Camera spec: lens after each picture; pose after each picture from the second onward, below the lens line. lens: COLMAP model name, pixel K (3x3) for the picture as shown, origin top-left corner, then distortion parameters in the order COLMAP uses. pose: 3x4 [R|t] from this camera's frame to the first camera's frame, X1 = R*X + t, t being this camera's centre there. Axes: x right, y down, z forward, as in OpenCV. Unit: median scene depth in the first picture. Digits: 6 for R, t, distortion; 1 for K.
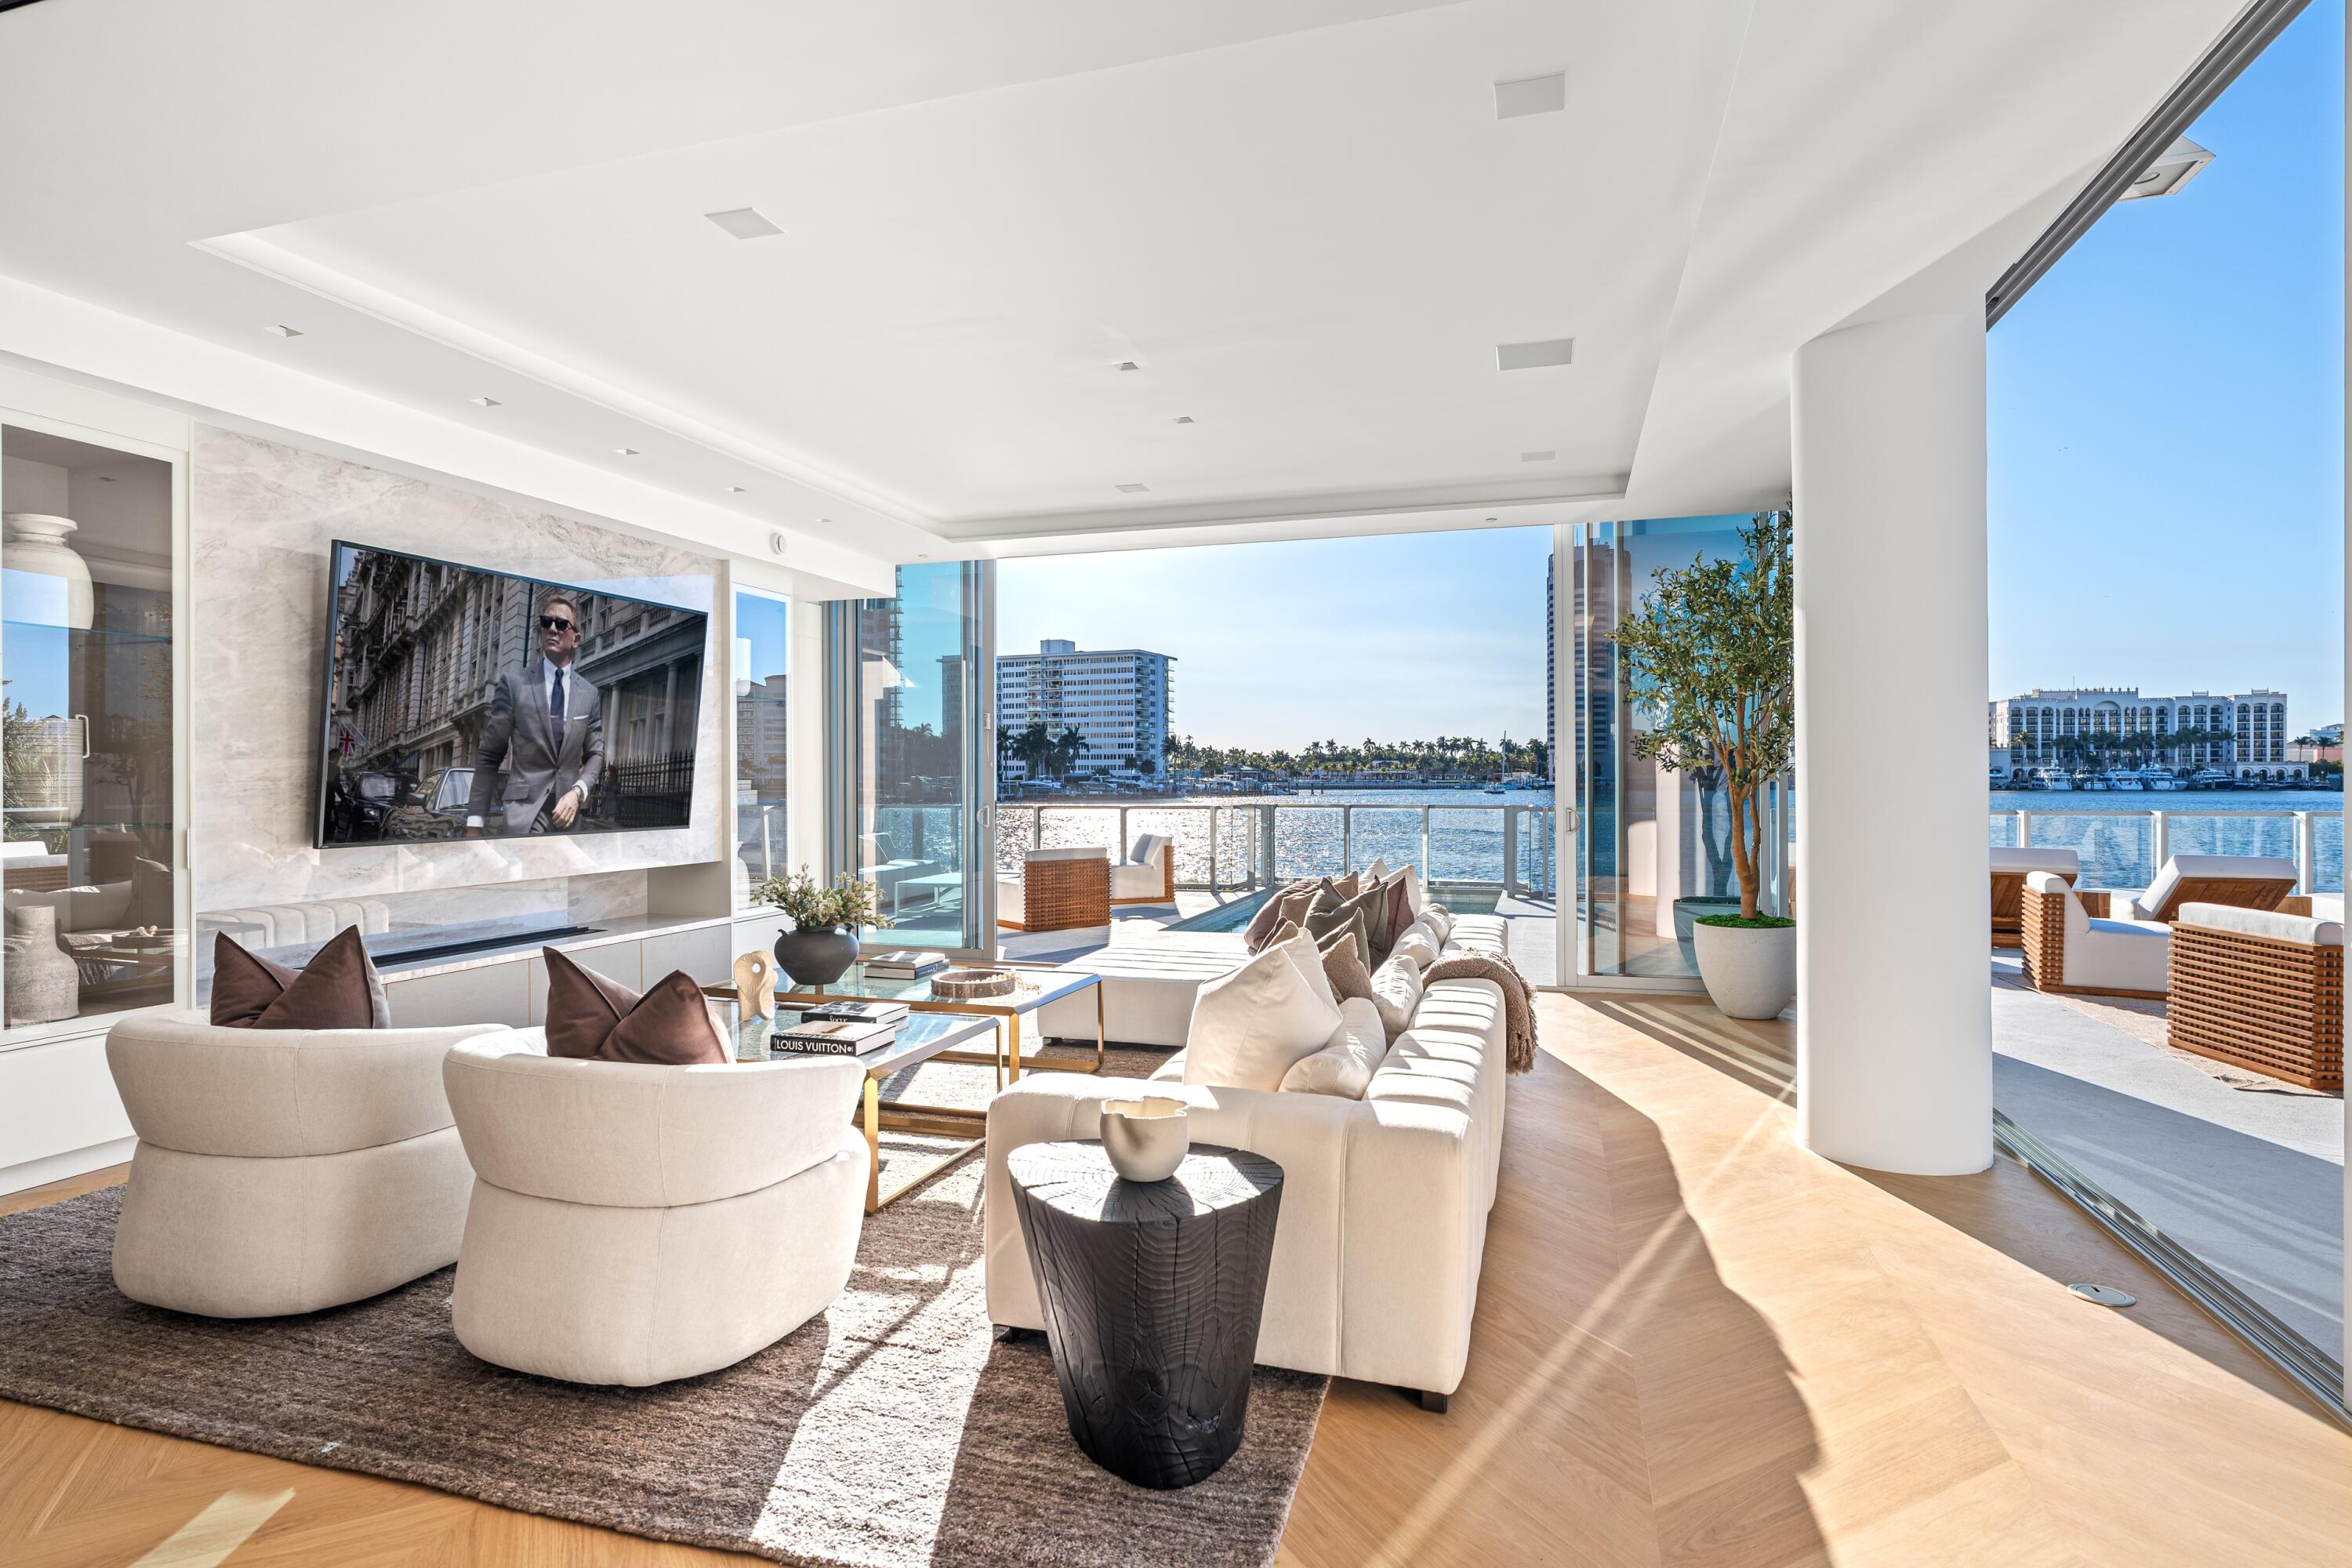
lens RADIAL K [[1204.7, 0, 1180.1], [0, 1204.7, 778.3], [0, 0, 1]] dist [0.024571, -0.015143]
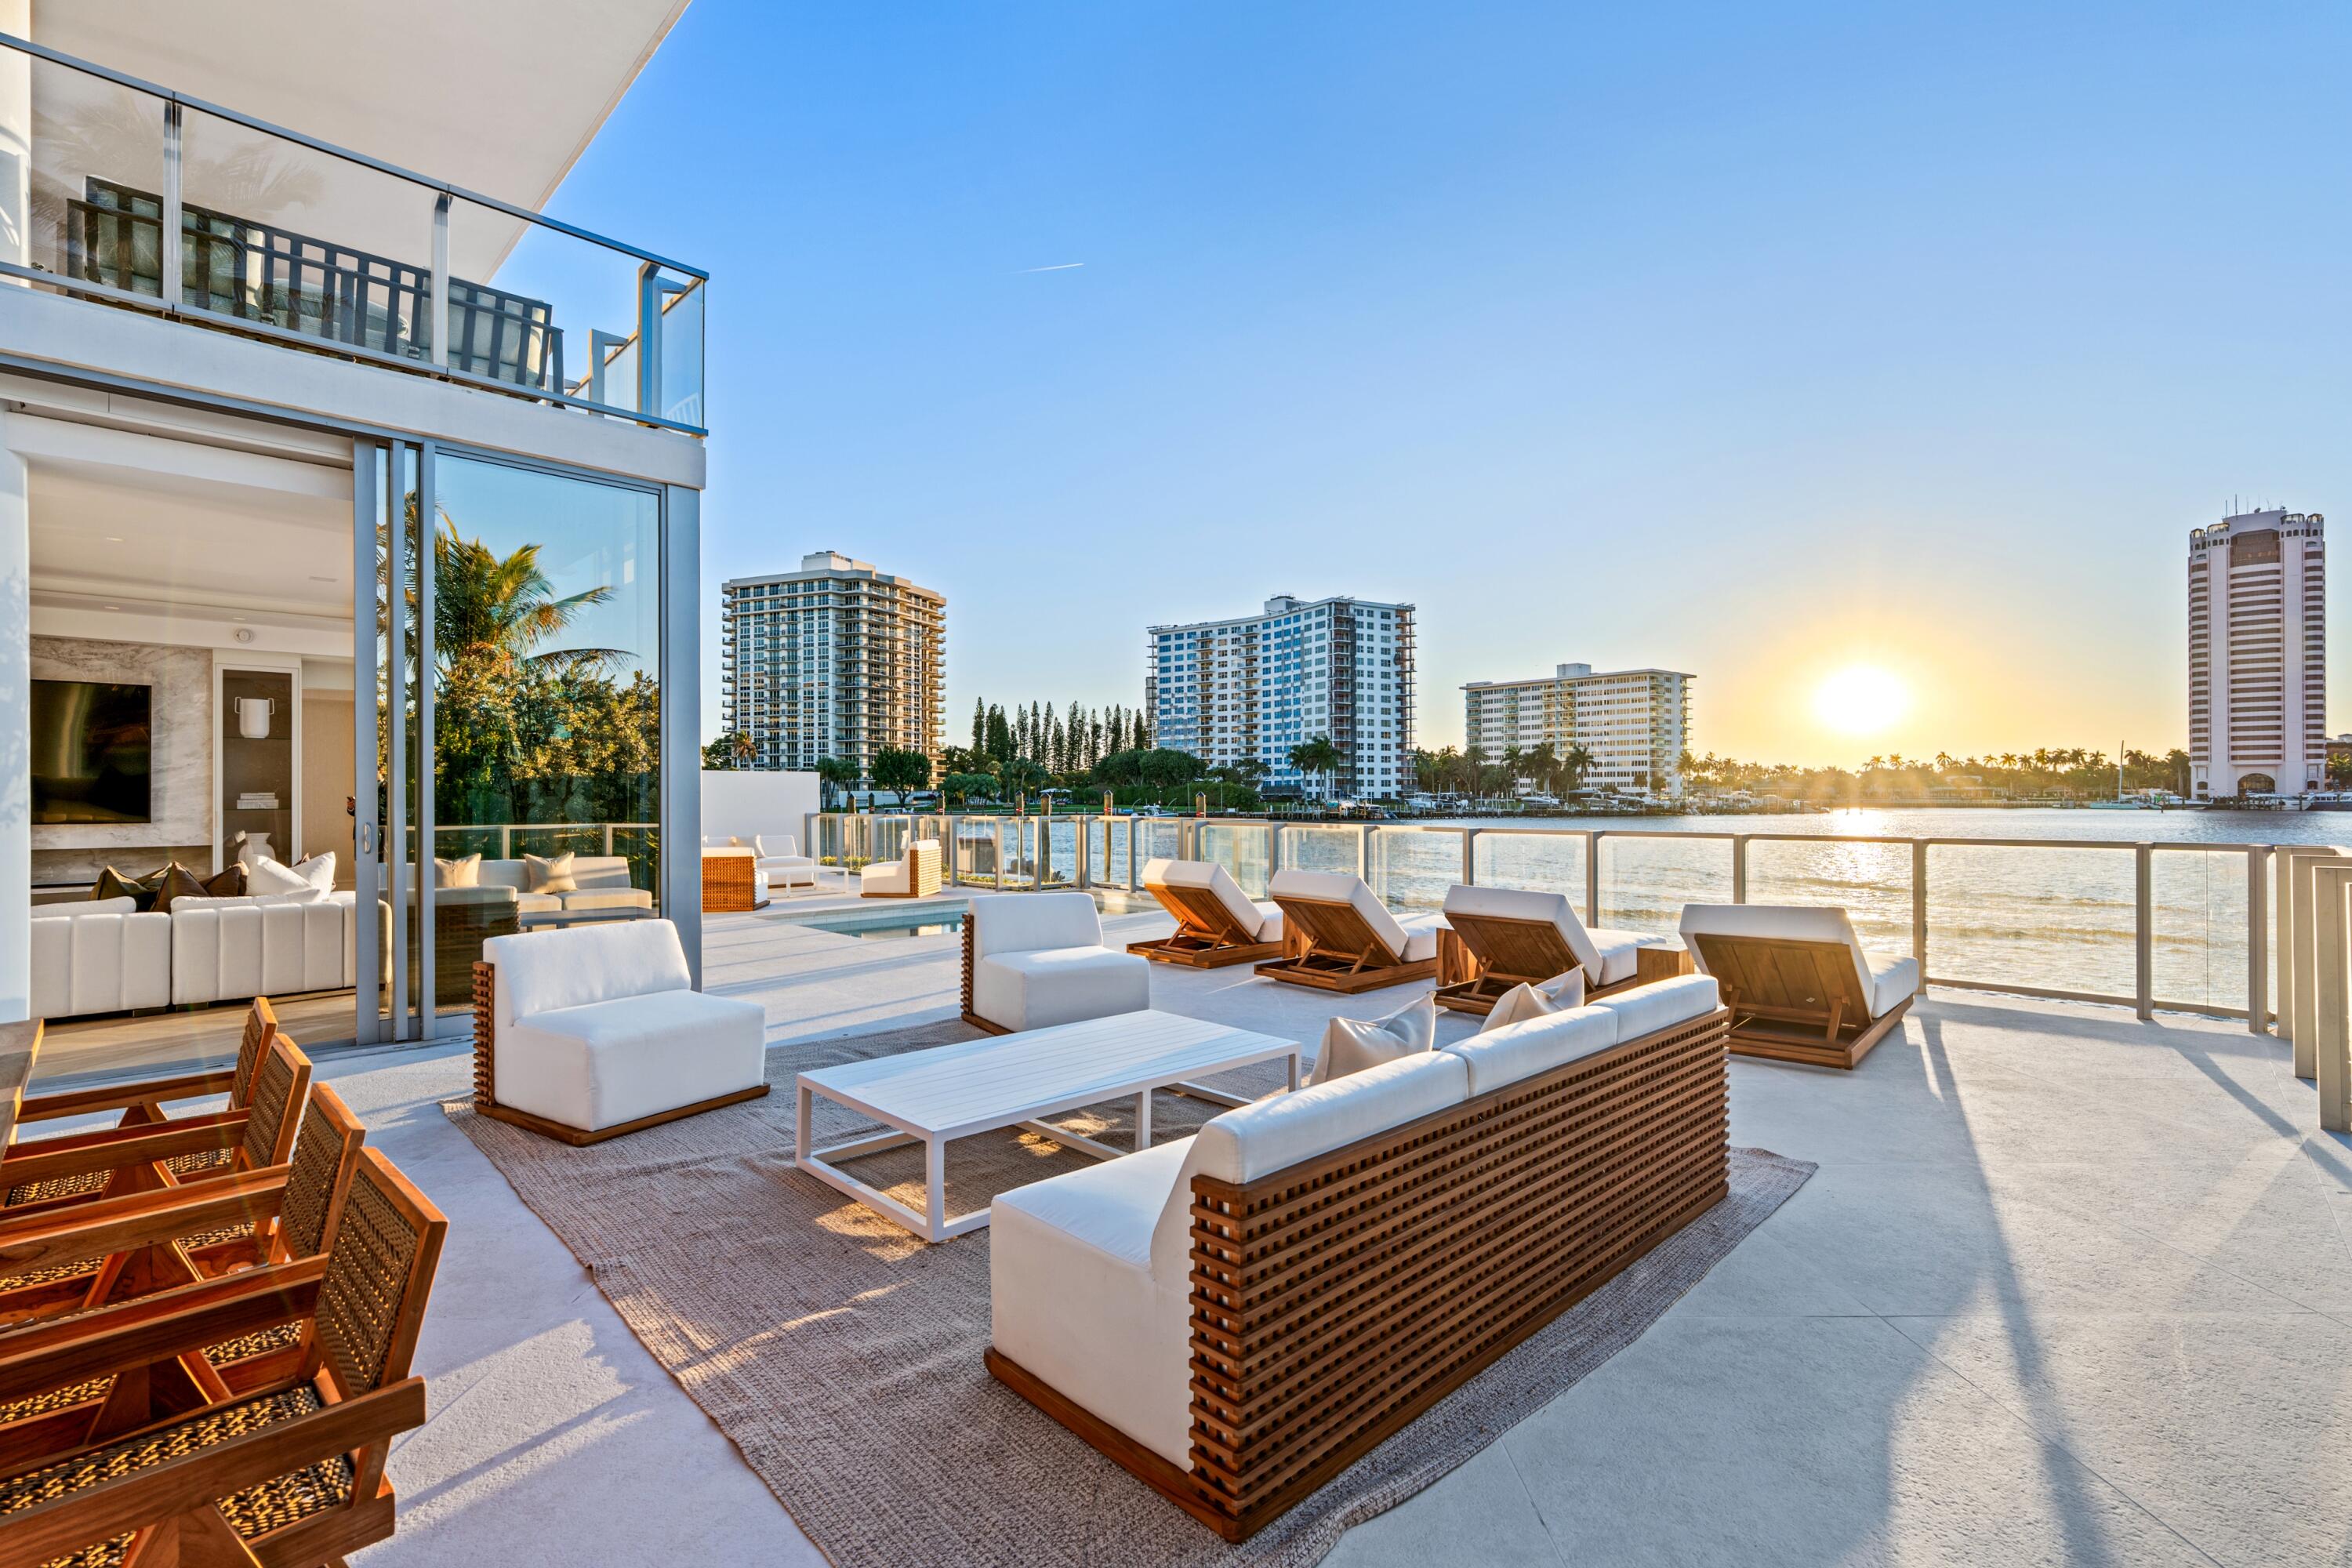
lens RADIAL K [[1065.7, 0, 1179.5], [0, 1065.7, 788.4], [0, 0, 1]] dist [-0.003902, 0.000328]
pose [[0.885158, -0.002275, -0.465286, 1.703658], [-0.000546, 0.999982, -0.005928, 0.003654], [0.465291, 0.005502, 0.885141, 0.529657]]
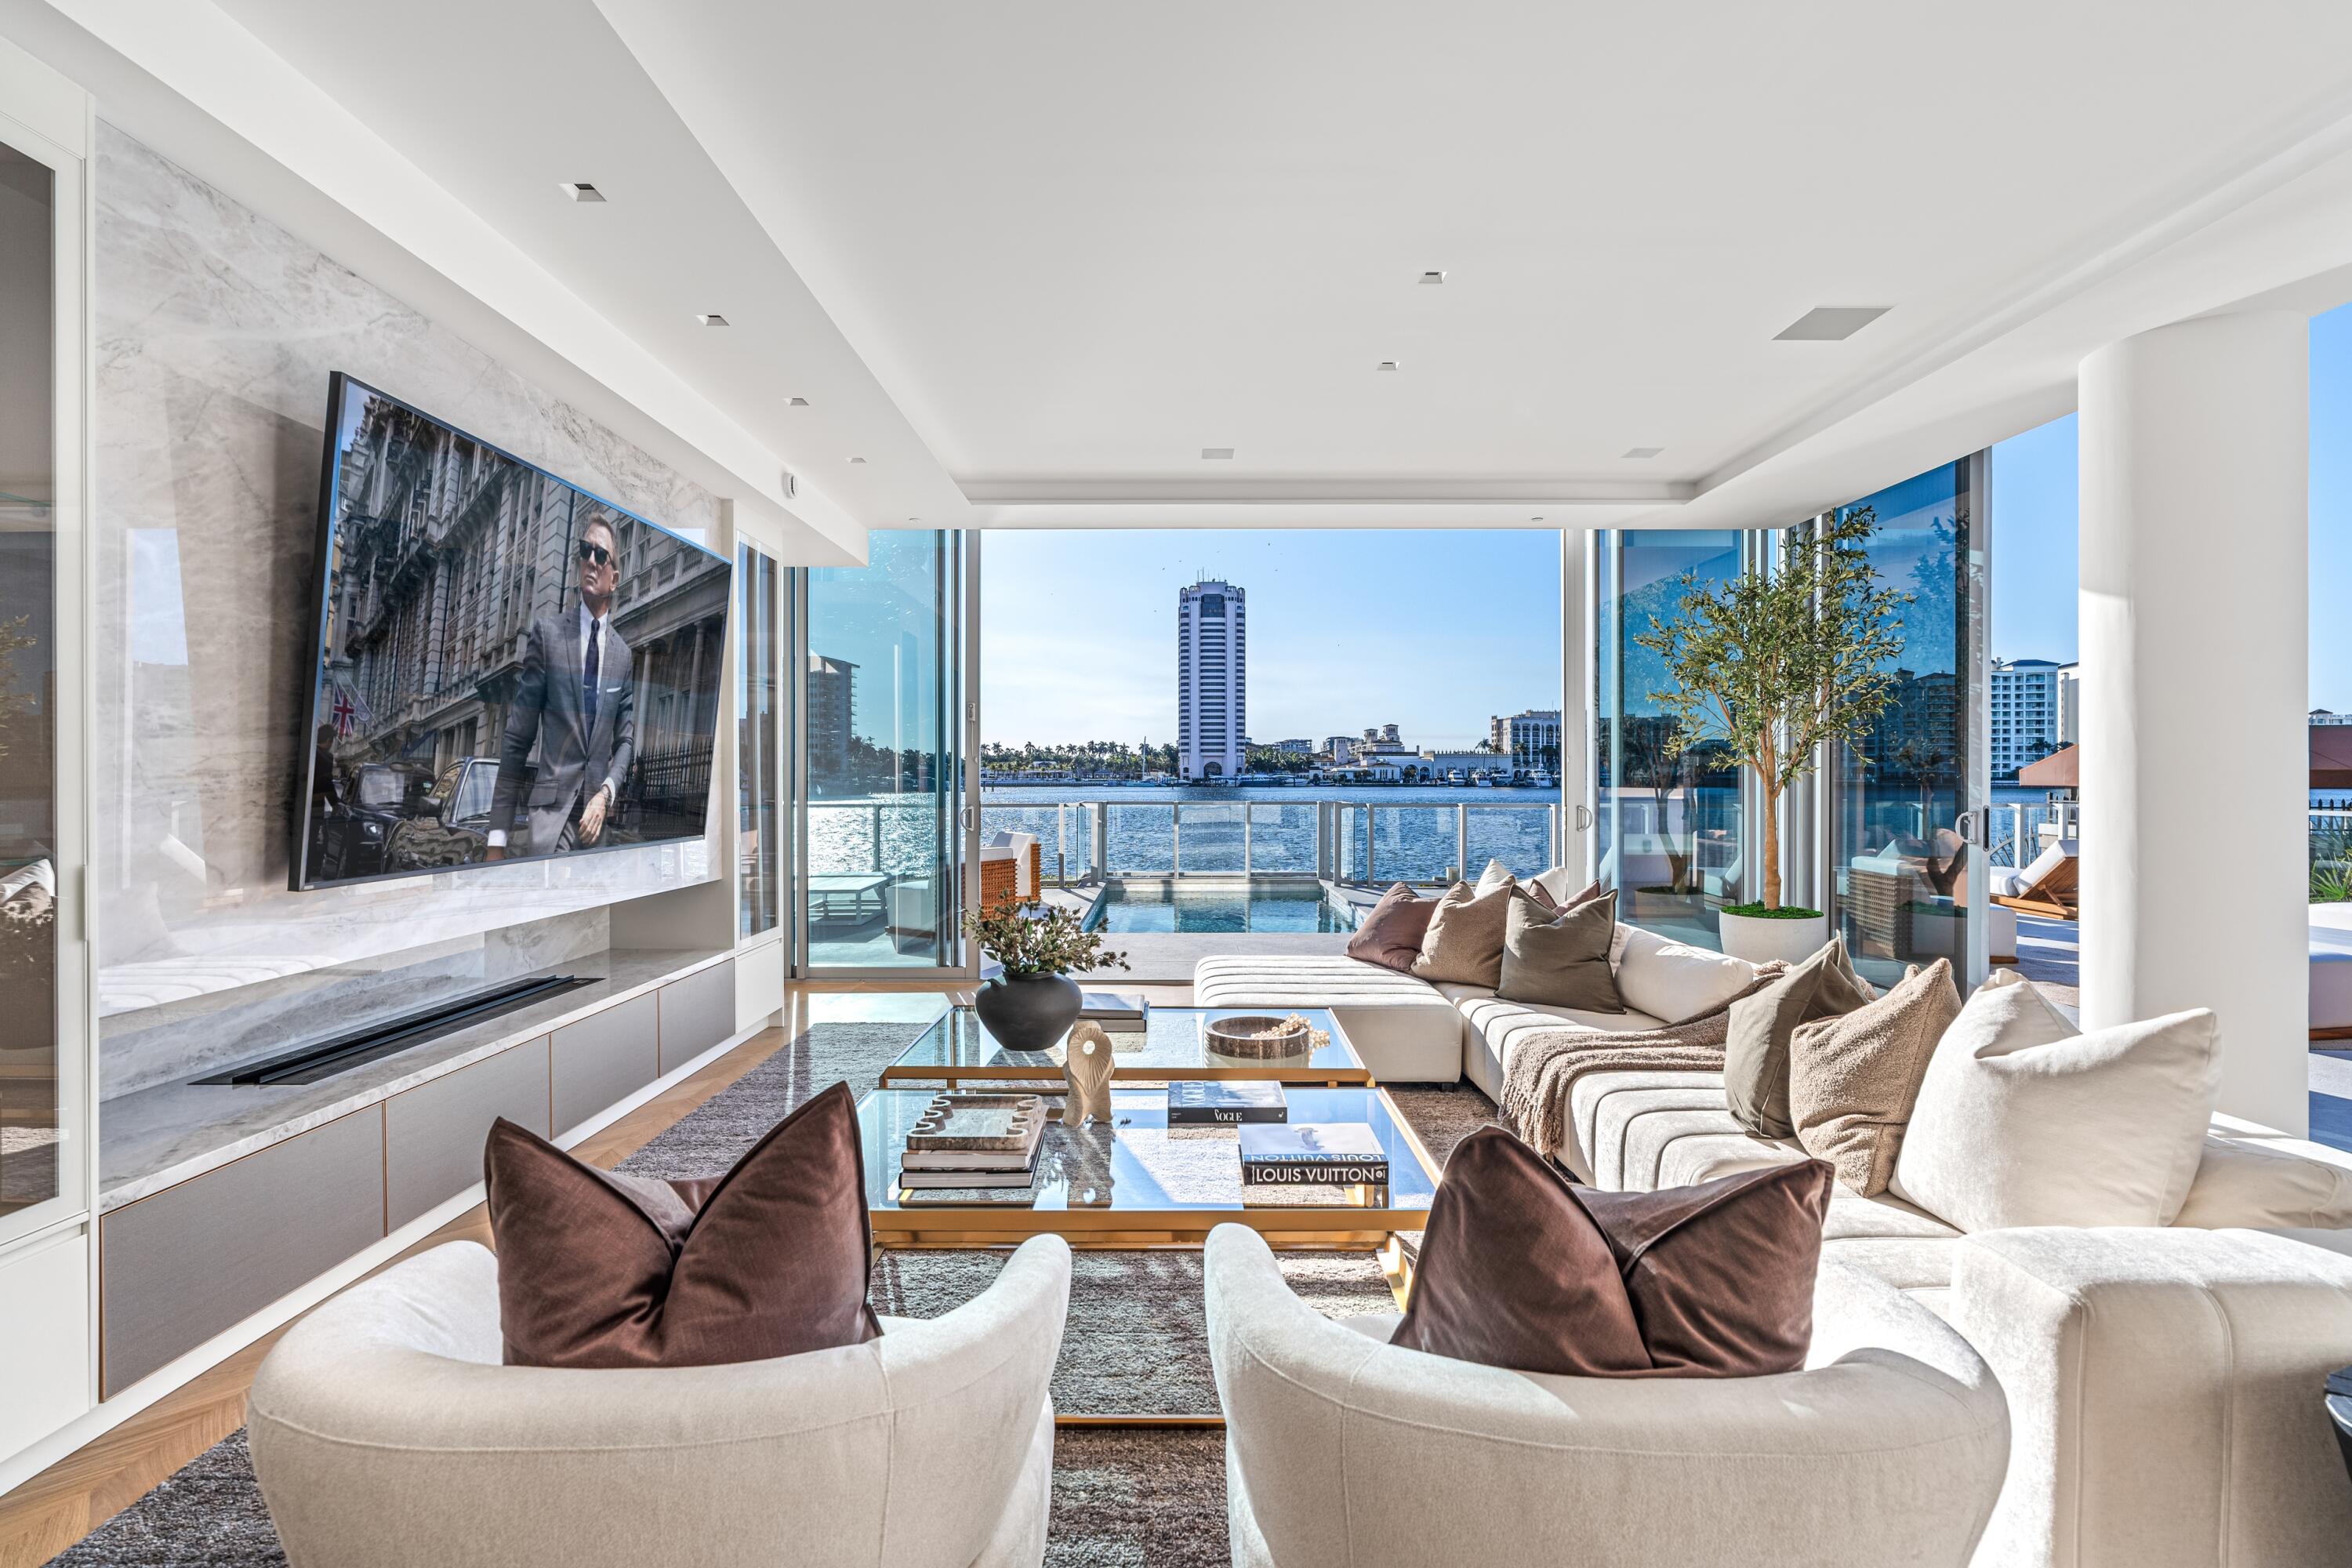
lens RADIAL K [[1056.5, 0, 1171.2], [0, 1056.5, 781.7], [0, 0, 1]] dist [-0.001427, -0.000433]
pose [[0.957320, 0.000166, 0.289030, -0.379183], [-0.001523, 0.999989, 0.004472, 0.001085], [-0.289027, -0.004722, 0.957309, 0.323048]]
